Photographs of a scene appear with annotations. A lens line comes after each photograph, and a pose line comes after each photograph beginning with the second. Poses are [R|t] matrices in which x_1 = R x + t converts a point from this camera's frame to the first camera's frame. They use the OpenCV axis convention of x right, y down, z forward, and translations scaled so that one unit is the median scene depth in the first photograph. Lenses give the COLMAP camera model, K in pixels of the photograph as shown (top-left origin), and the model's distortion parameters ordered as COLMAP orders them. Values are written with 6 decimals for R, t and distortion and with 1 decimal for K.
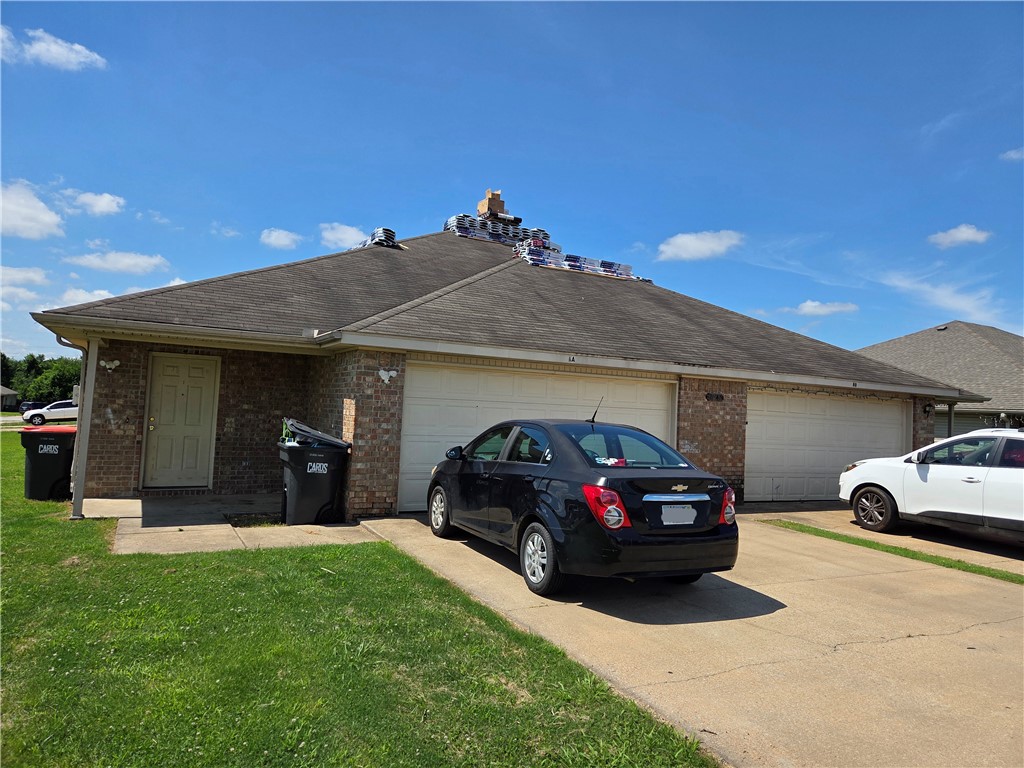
lens RADIAL K [[709.4, 0, 512.0], [0, 709.4, 384.0], [0, 0, 1]] dist [0.021958, -0.001158]
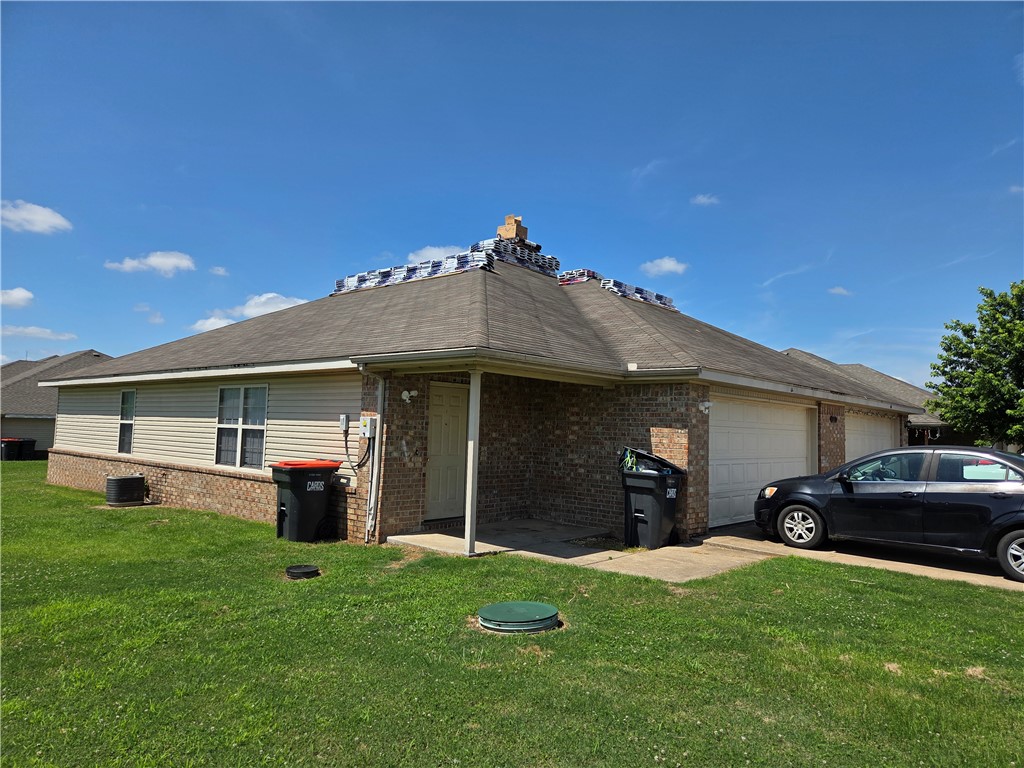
lens RADIAL K [[709.4, 0, 512.0], [0, 709.4, 384.0], [0, 0, 1]] dist [0.021958, -0.001158]
pose [[0.941649, 0.005261, 0.336555, -0.652650], [-0.000896, 0.999913, -0.013124, -0.025323], [-0.336595, 0.012056, 0.941572, 0.048403]]
